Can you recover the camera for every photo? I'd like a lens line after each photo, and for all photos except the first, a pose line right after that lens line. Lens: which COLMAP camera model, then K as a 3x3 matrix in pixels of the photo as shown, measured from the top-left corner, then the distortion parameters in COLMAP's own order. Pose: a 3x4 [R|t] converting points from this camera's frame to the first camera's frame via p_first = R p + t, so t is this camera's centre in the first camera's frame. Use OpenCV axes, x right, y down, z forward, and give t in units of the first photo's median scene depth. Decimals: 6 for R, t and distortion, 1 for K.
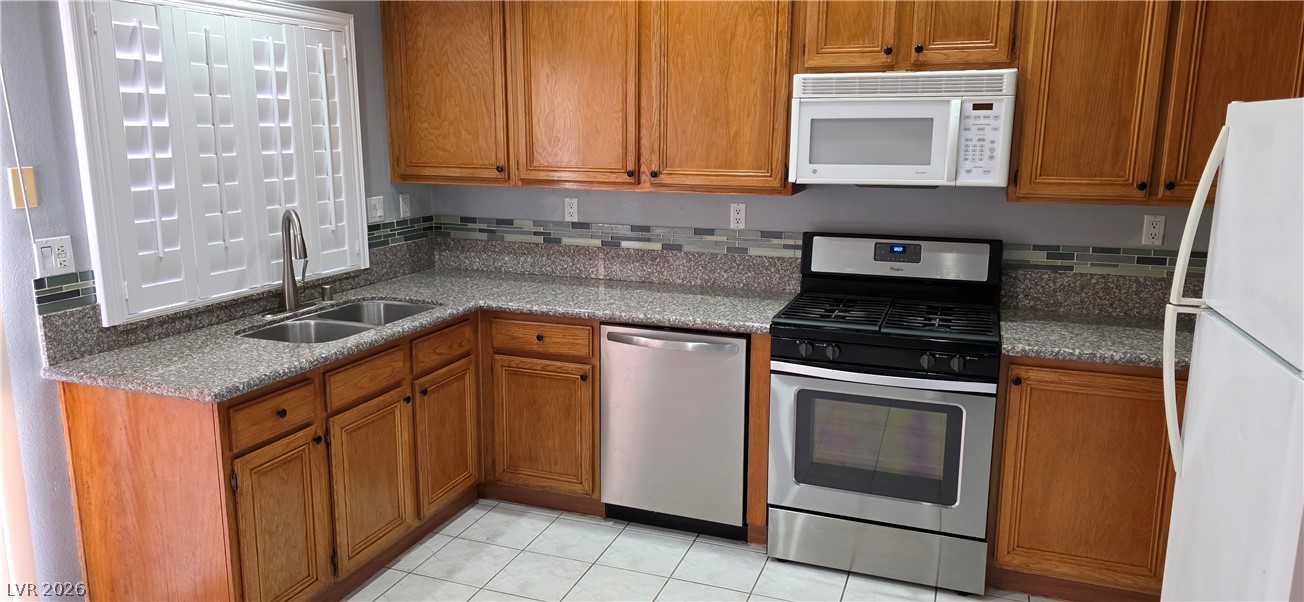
lens RADIAL K [[881.4, 0, 659.6], [0, 881.4, 297.2], [0, 0, 1]] dist [0.104659, -0.114103]
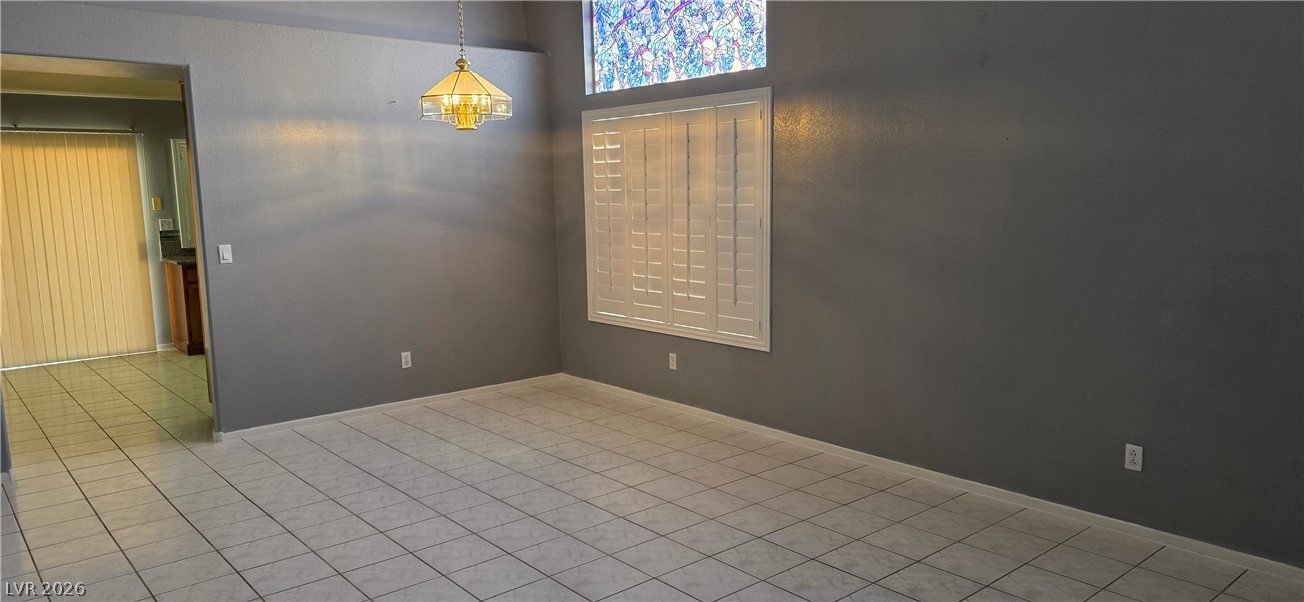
lens RADIAL K [[867.0, 0, 669.5], [0, 867.0, 313.6], [0, 0, 1]] dist [0.139839, -0.160473]
pose [[0.876259, 0.051272, -0.479104, 1.915092], [-0.074208, 0.996820, -0.029047, 0.179772], [0.476091, 0.061006, 0.877277, -0.741779]]
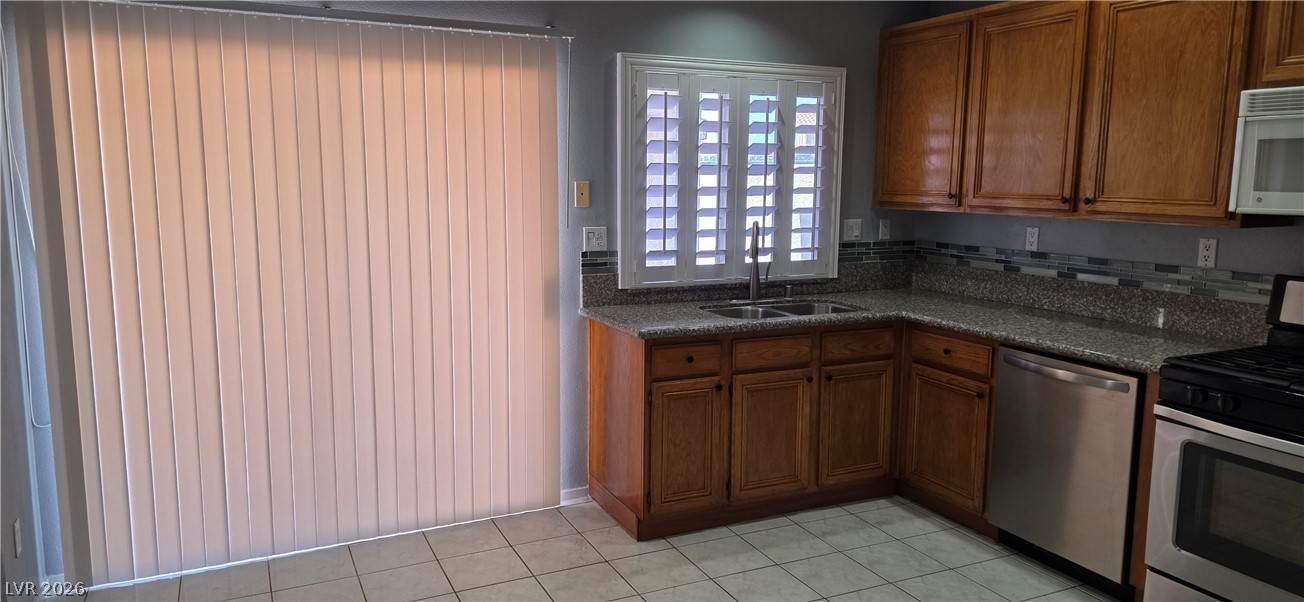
lens RADIAL K [[898.5, 0, 652.0], [0, 898.5, 301.0], [0, 0, 1]] dist [0.113926, -0.109391]
pose [[0.720780, 0.099882, -0.685930, 0.361580], [-0.139356, 0.990240, -0.002241, 0.038435], [0.679012, 0.097204, 0.727664, -0.045591]]
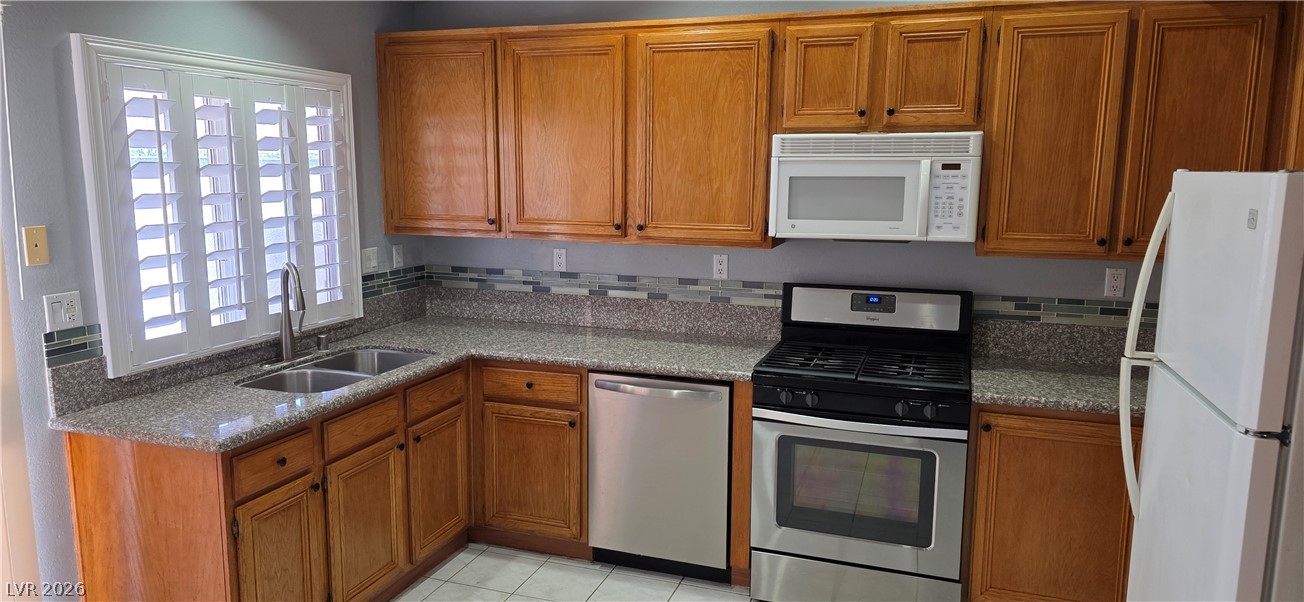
lens RADIAL K [[880.5, 0, 658.2], [0, 880.5, 308.3], [0, 0, 1]] dist [0.106247, -0.114271]
pose [[0.999862, -0.000296, 0.016600, -0.002360], [0.000833, 0.999476, -0.032360, -0.010726], [-0.016582, 0.032369, 0.999338, -0.037448]]
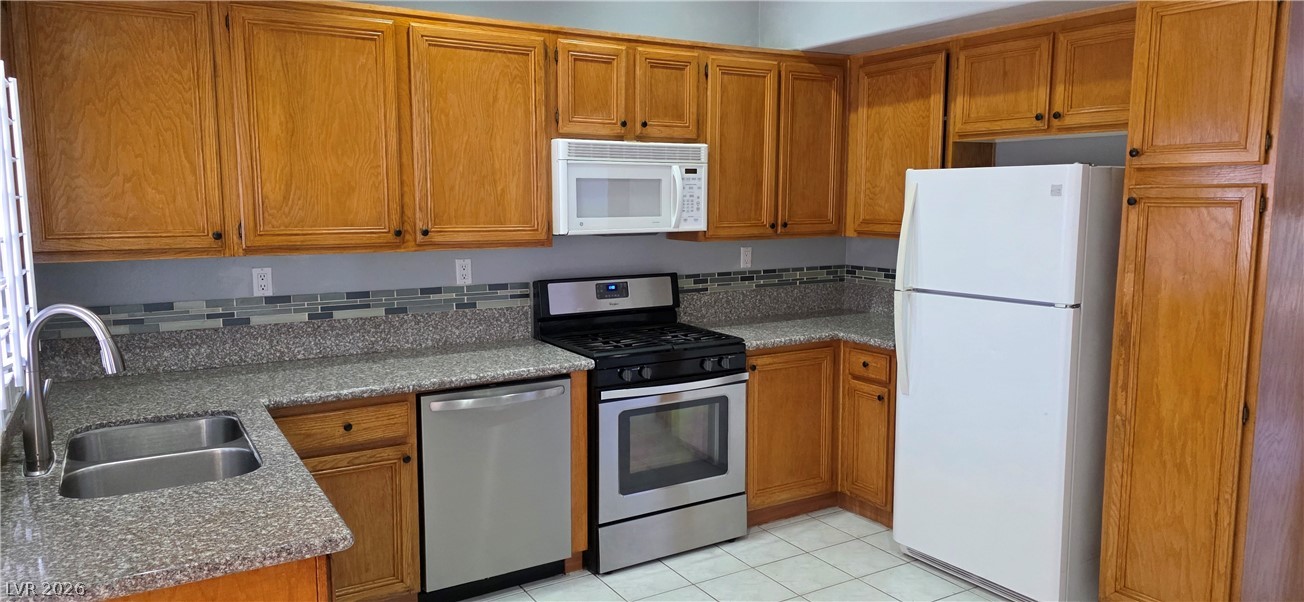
lens RADIAL K [[861.4, 0, 682.7], [0, 861.4, 304.0], [0, 0, 1]] dist [0.107587, -0.100863]
pose [[0.611158, -0.106413, 0.784322, -0.601343], [0.155058, 0.987817, 0.013198, -0.033309], [-0.776172, 0.113549, 0.620213, 0.214151]]
